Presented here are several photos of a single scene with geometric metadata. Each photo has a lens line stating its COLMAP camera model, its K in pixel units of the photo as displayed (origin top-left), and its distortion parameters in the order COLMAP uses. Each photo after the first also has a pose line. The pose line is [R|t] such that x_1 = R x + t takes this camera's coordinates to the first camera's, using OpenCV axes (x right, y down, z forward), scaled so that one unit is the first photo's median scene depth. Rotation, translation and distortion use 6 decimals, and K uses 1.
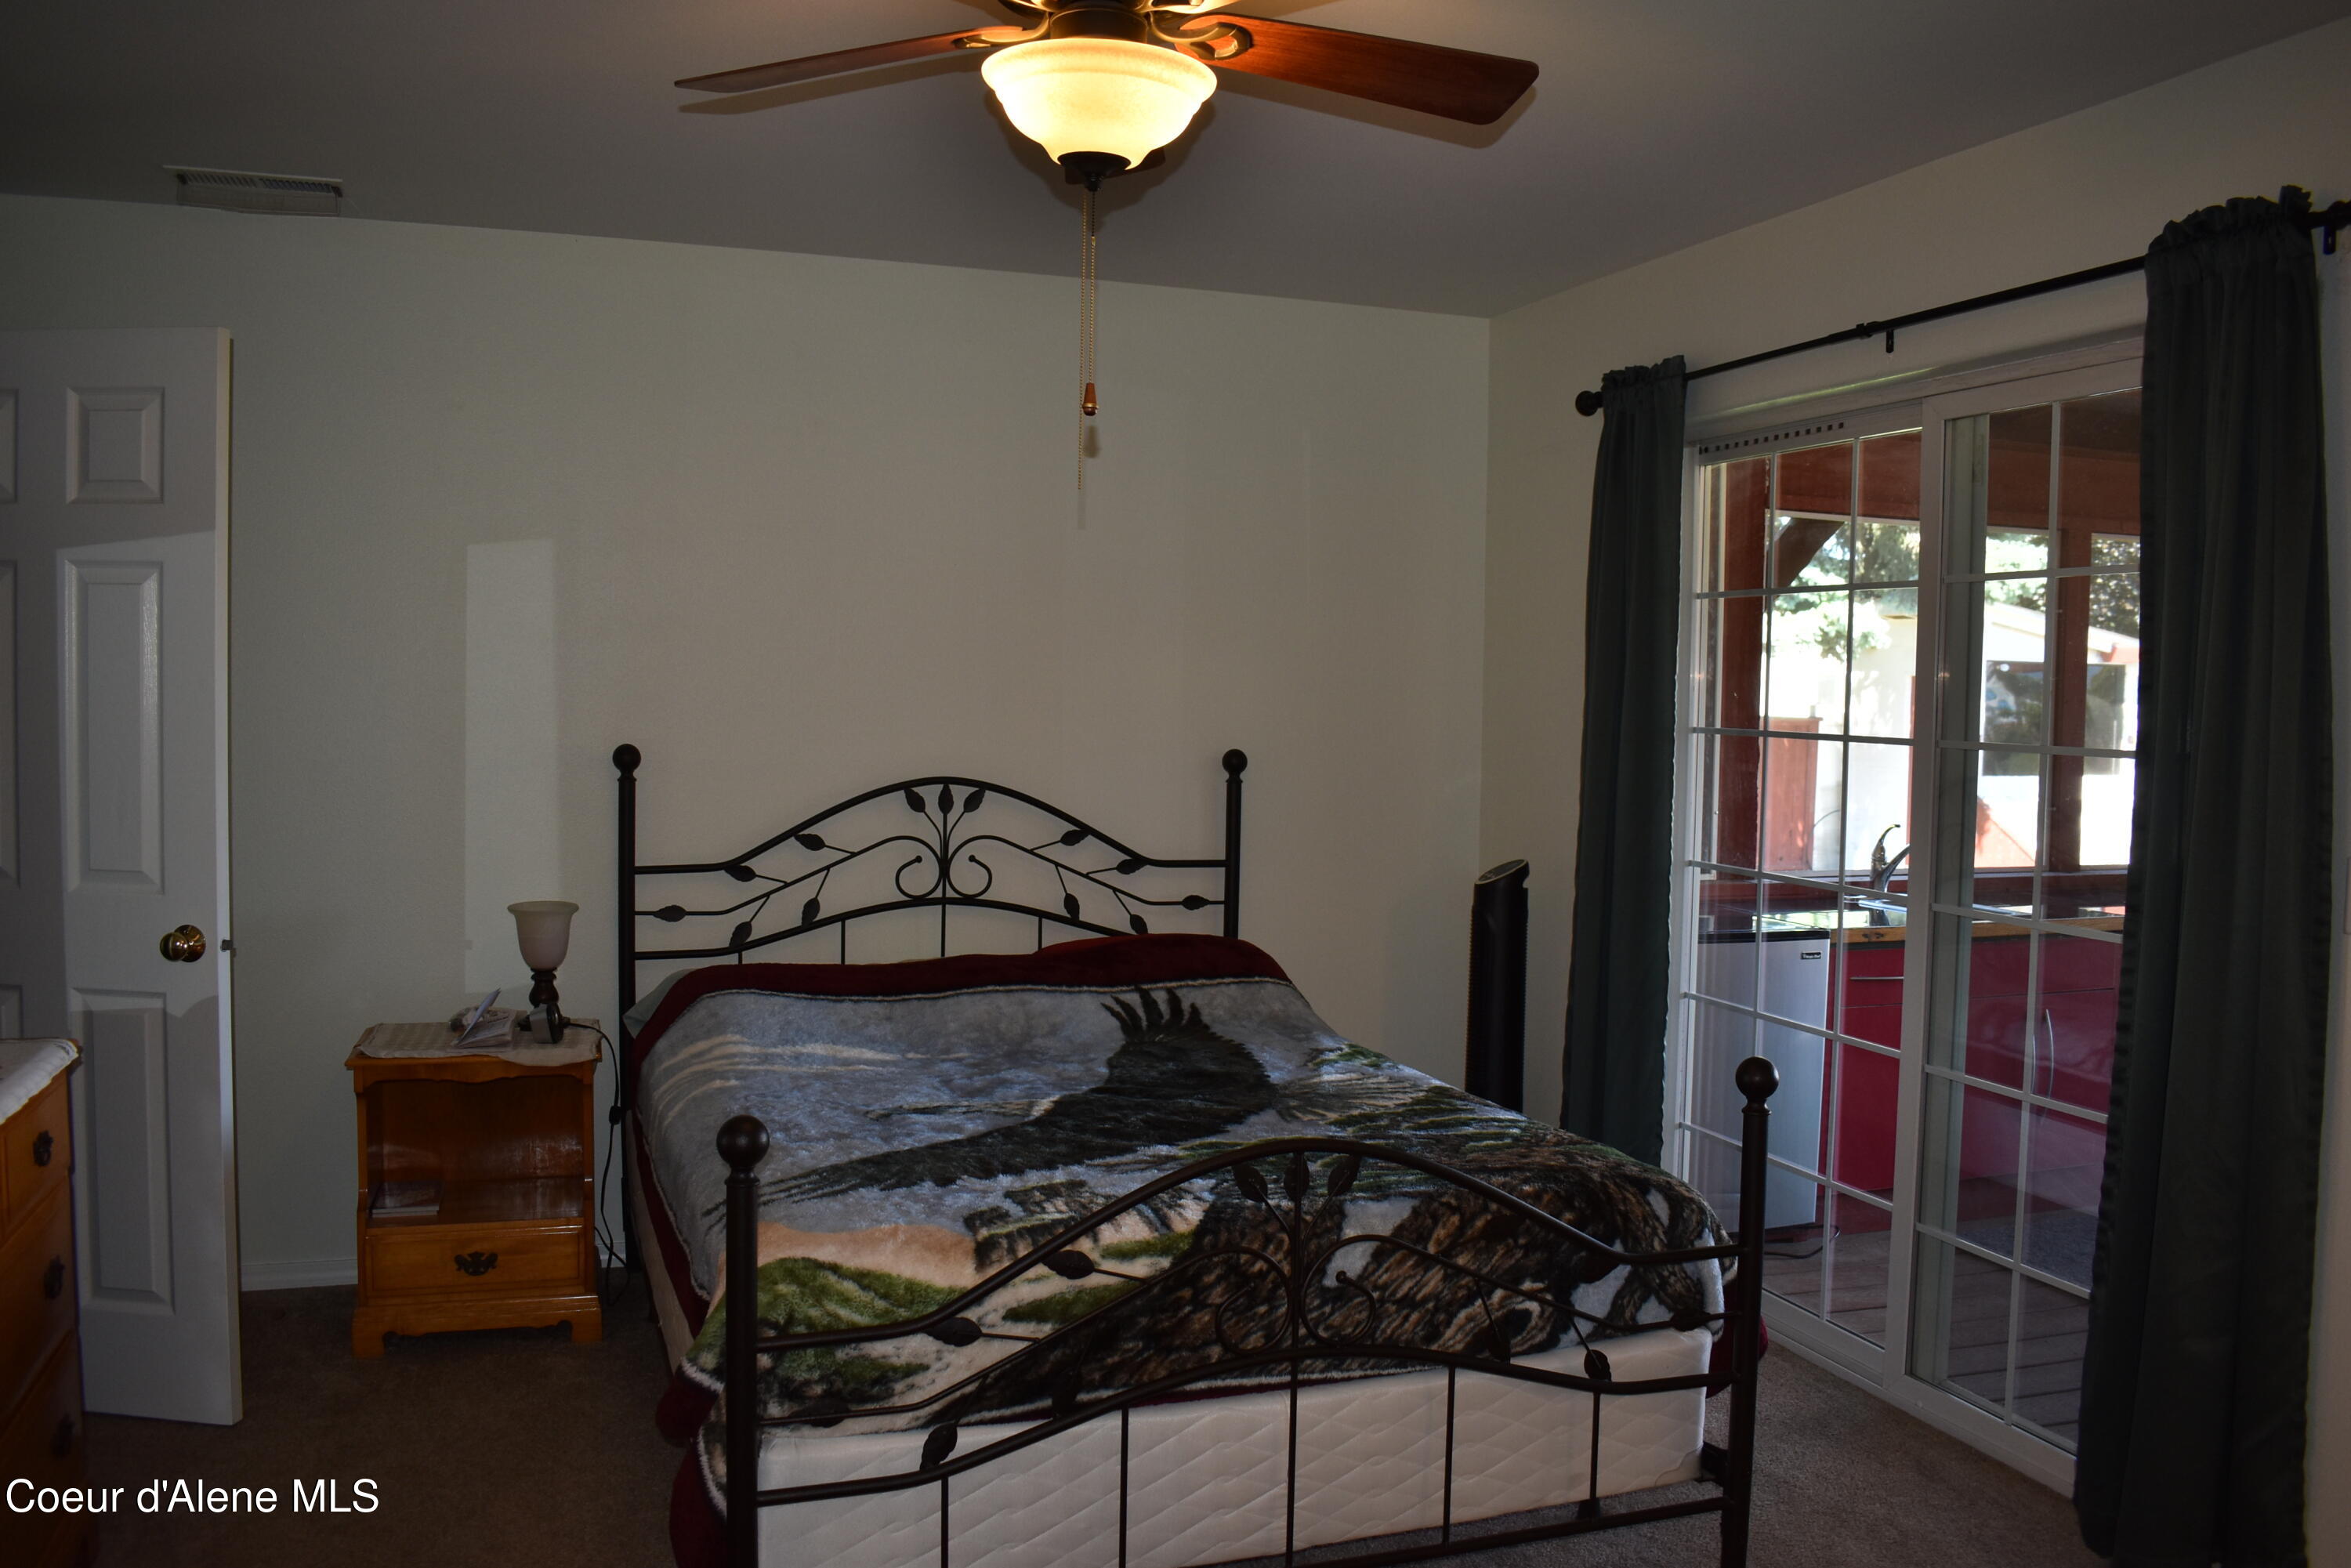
lens RADIAL K [[1838.6, 0, 1175.5], [0, 1838.6, 784.0], [0, 0, 1]] dist [-0.095167, 0.016640]
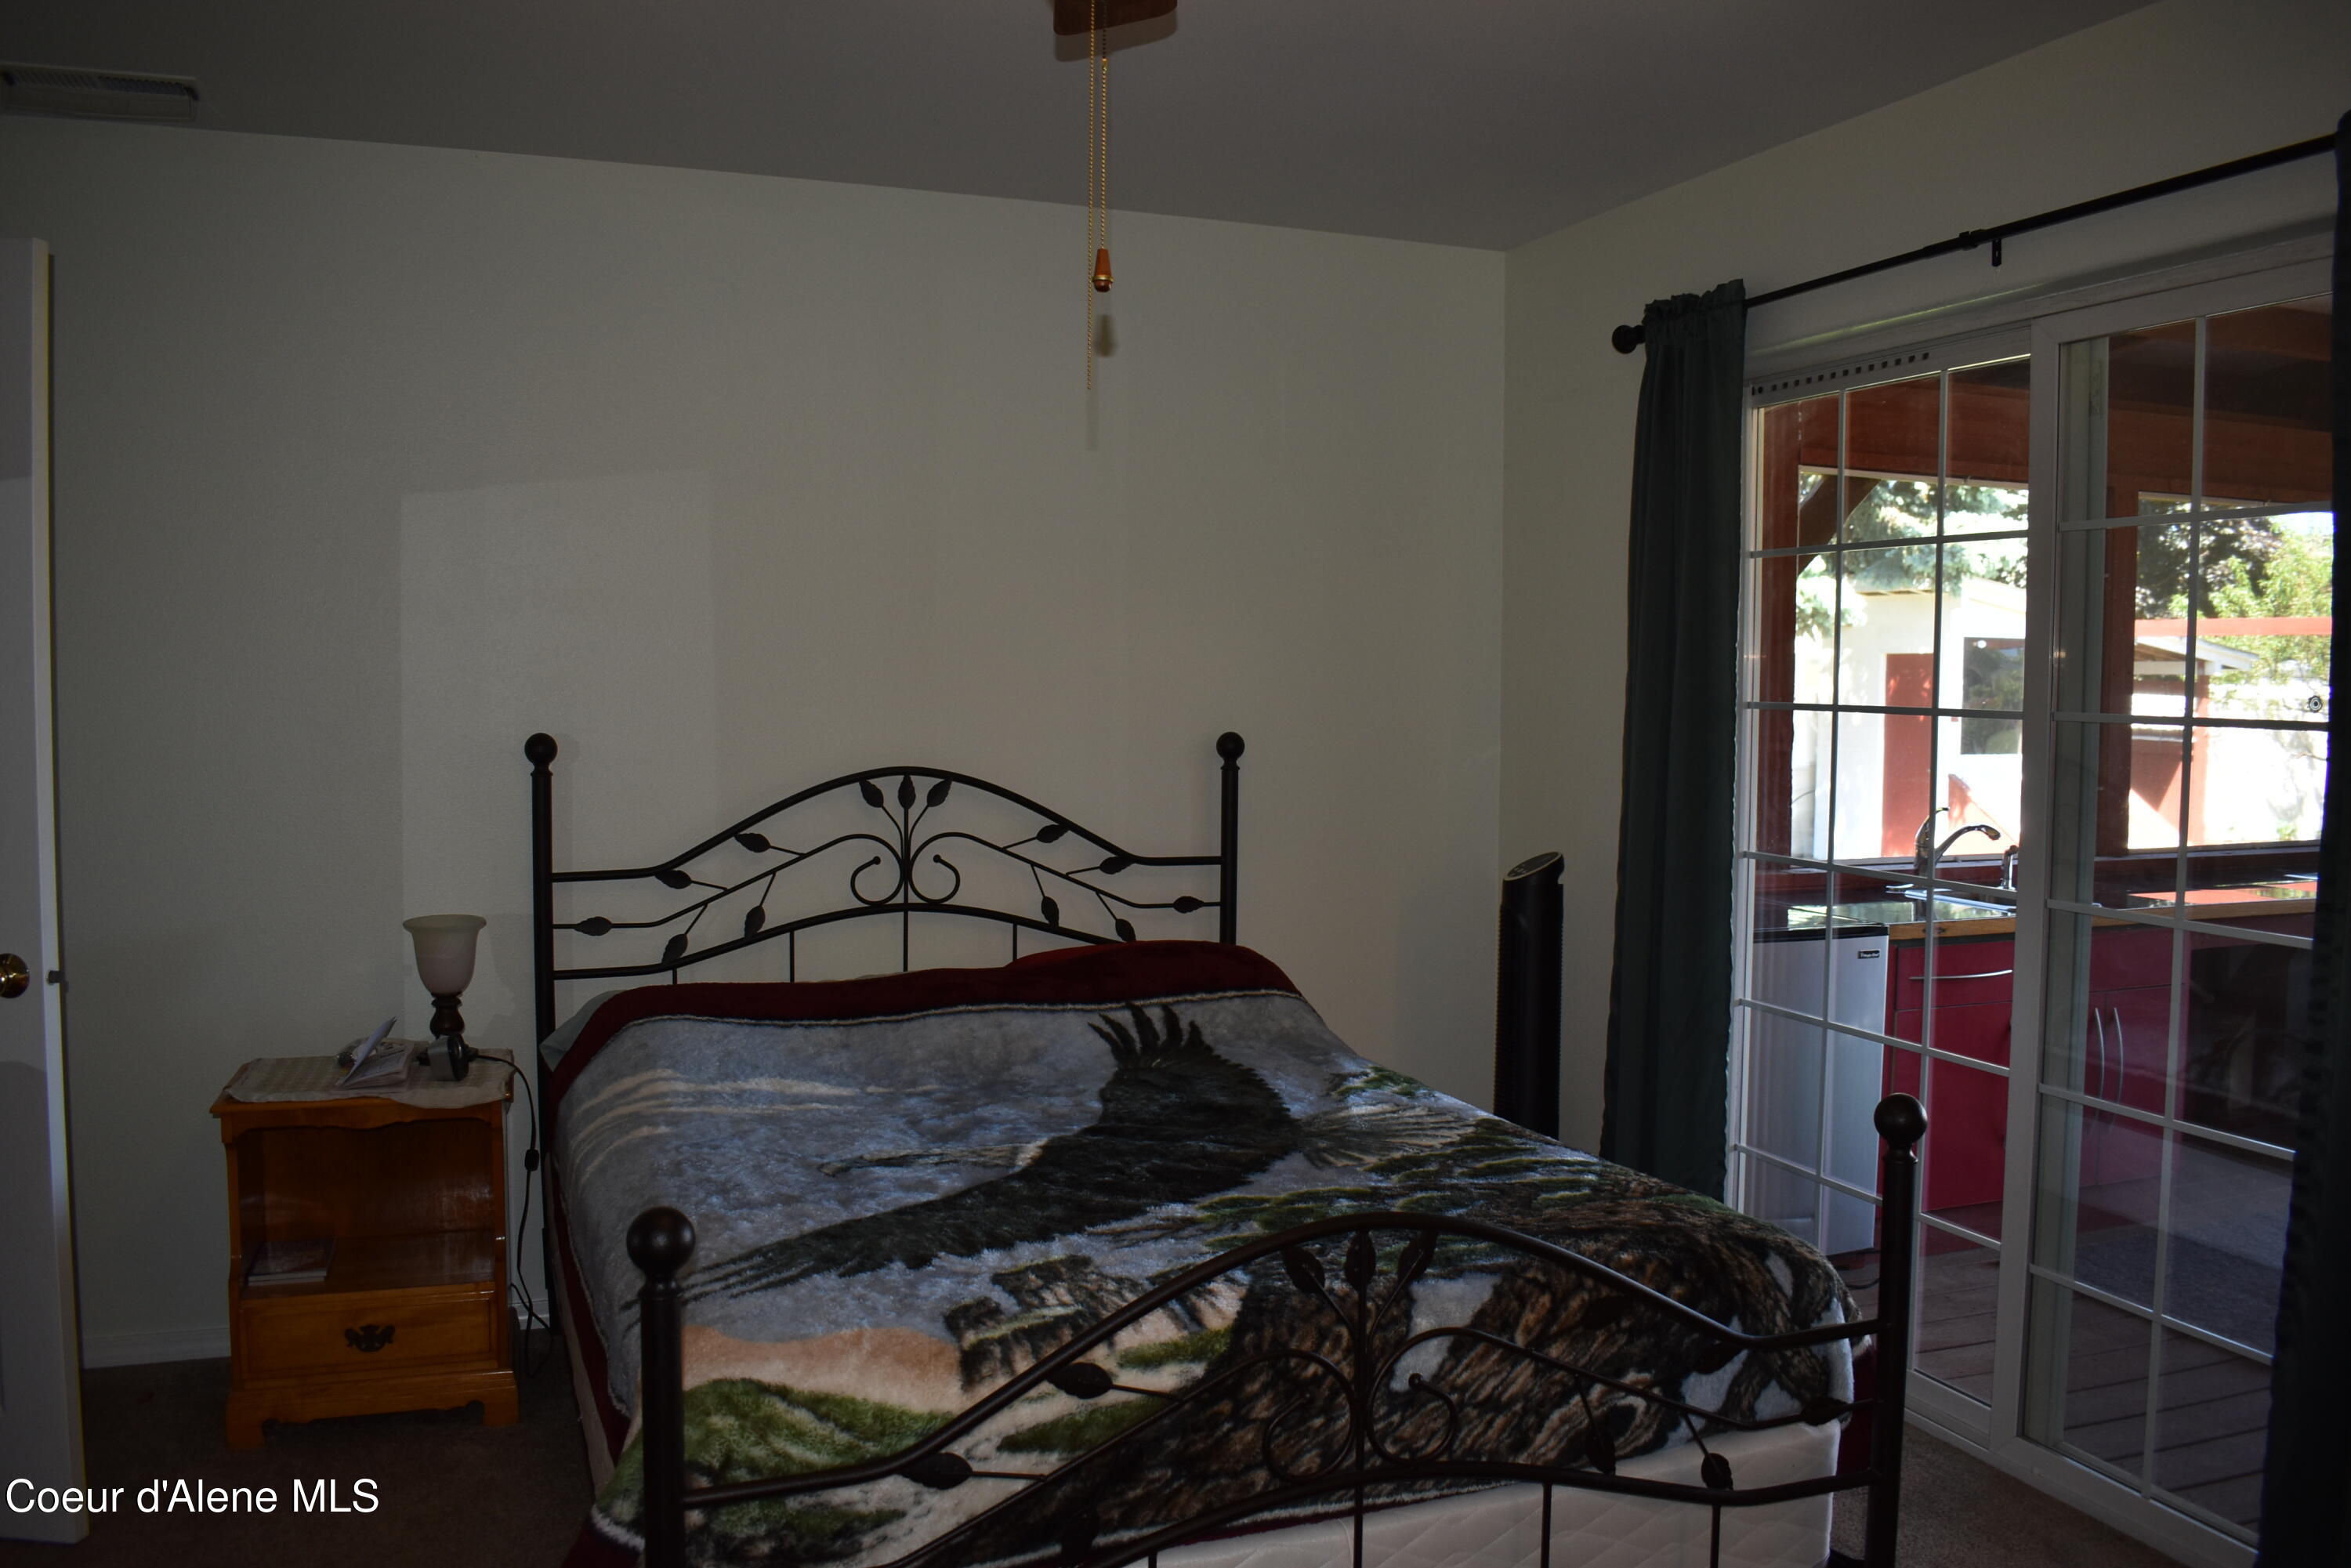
lens RADIAL K [[1838.6, 0, 1175.5], [0, 1838.6, 784.0], [0, 0, 1]] dist [-0.095167, 0.016640]
pose [[0.999592, -0.011388, 0.026183, -0.025244], [0.011212, 0.999914, 0.006864, -0.000272], [-0.026259, -0.006567, 0.999634, 0.153763]]
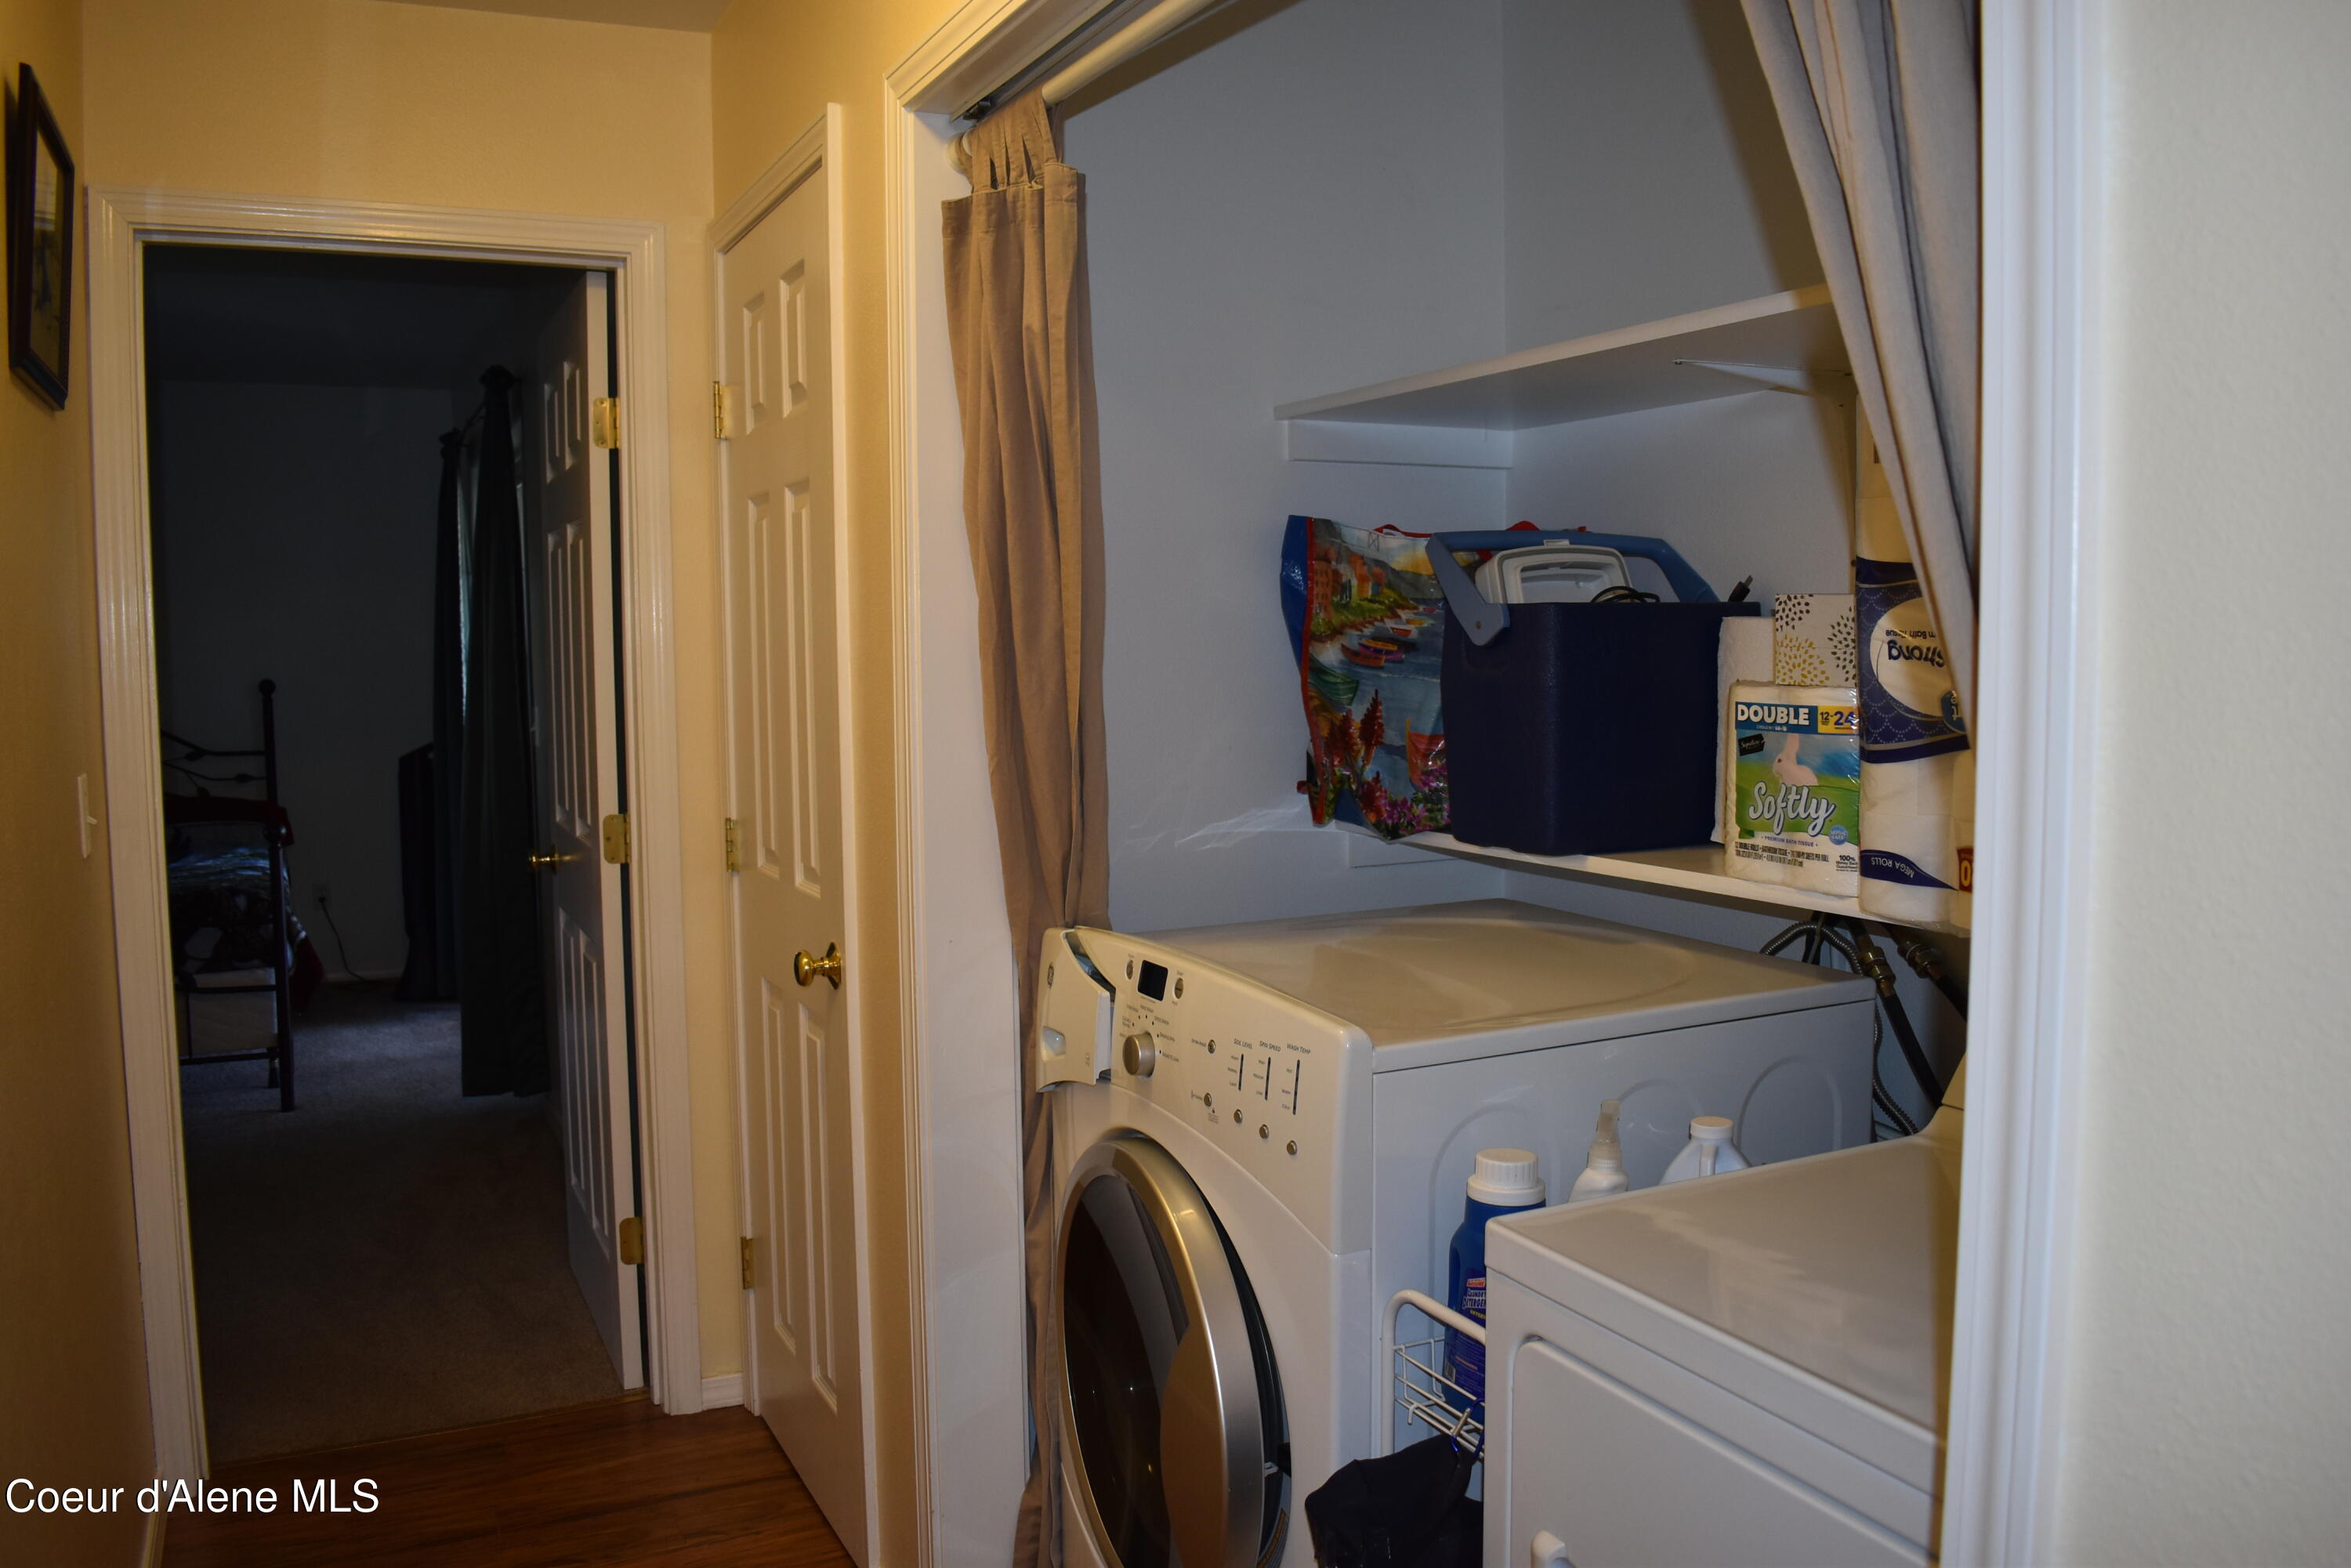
lens RADIAL K [[1838.6, 0, 1175.5], [0, 1838.6, 784.0], [0, 0, 1]] dist [-0.095167, 0.016640]
pose [[0.993504, -0.036121, 0.107910, 0.890708], [0.032994, 0.998986, 0.030629, 0.068265], [-0.108906, -0.026869, 0.993689, -0.848418]]
